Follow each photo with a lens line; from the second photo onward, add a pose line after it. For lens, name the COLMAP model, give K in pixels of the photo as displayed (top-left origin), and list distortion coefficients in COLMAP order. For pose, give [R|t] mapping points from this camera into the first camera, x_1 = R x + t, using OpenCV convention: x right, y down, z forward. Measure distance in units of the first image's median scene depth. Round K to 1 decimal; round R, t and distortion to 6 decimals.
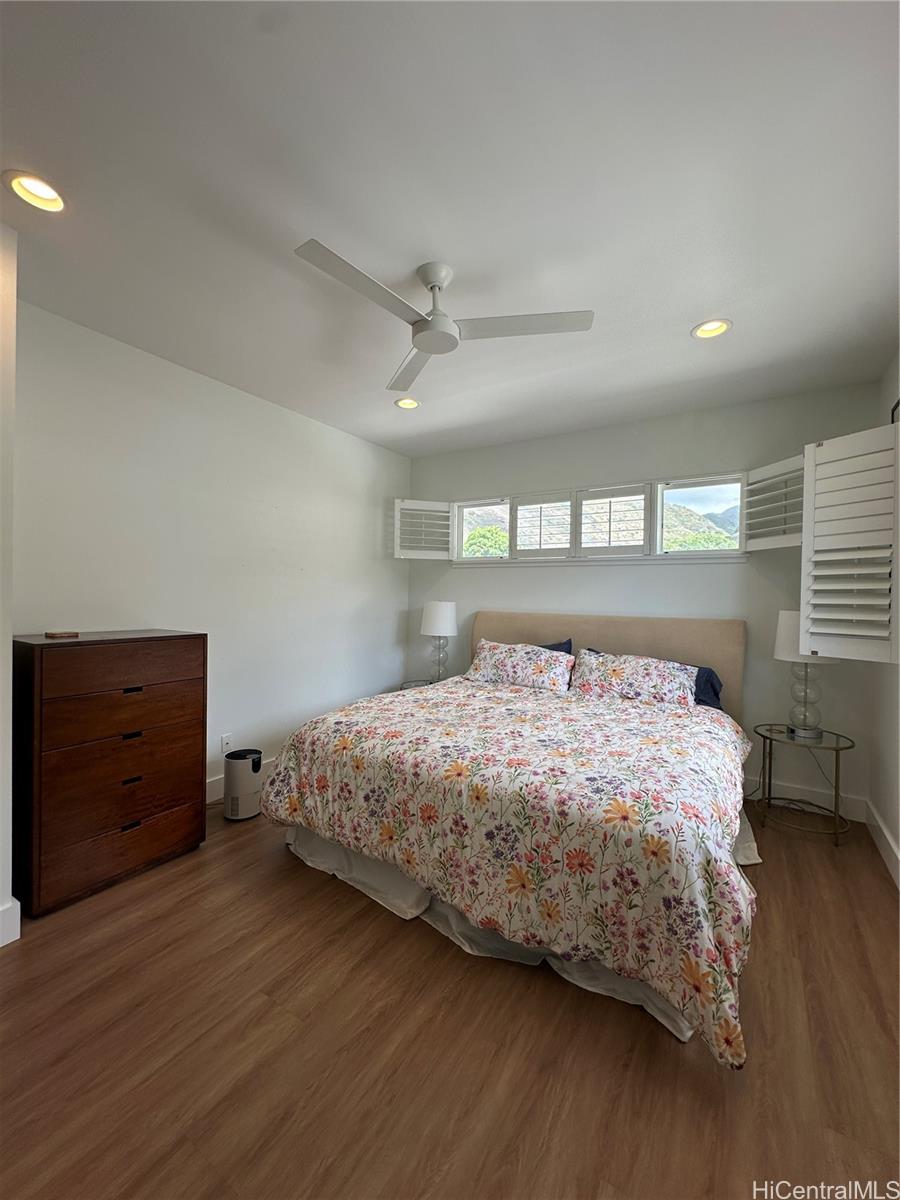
lens RADIAL K [[480.8, 0, 449.2], [0, 480.8, 599.5], [0, 0, 1]] dist [-0.002034, -0.000123]
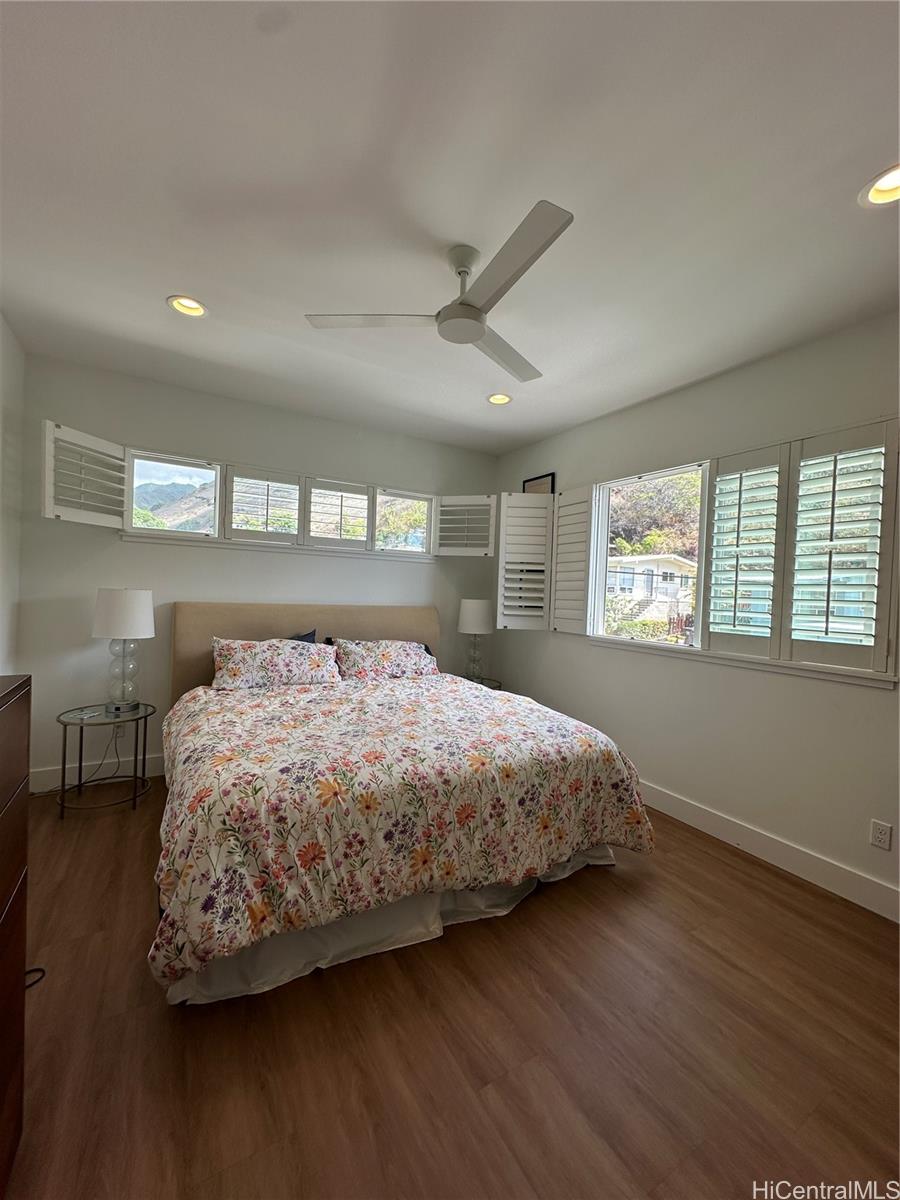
lens RADIAL K [[480.8, 0, 449.2], [0, 480.8, 599.5], [0, 0, 1]] dist [-0.002034, -0.000123]
pose [[0.453151, -0.015194, 0.891304, -0.721680], [-0.023555, 0.999302, 0.029010, -0.020534], [-0.891123, -0.034141, 0.452476, 0.454407]]
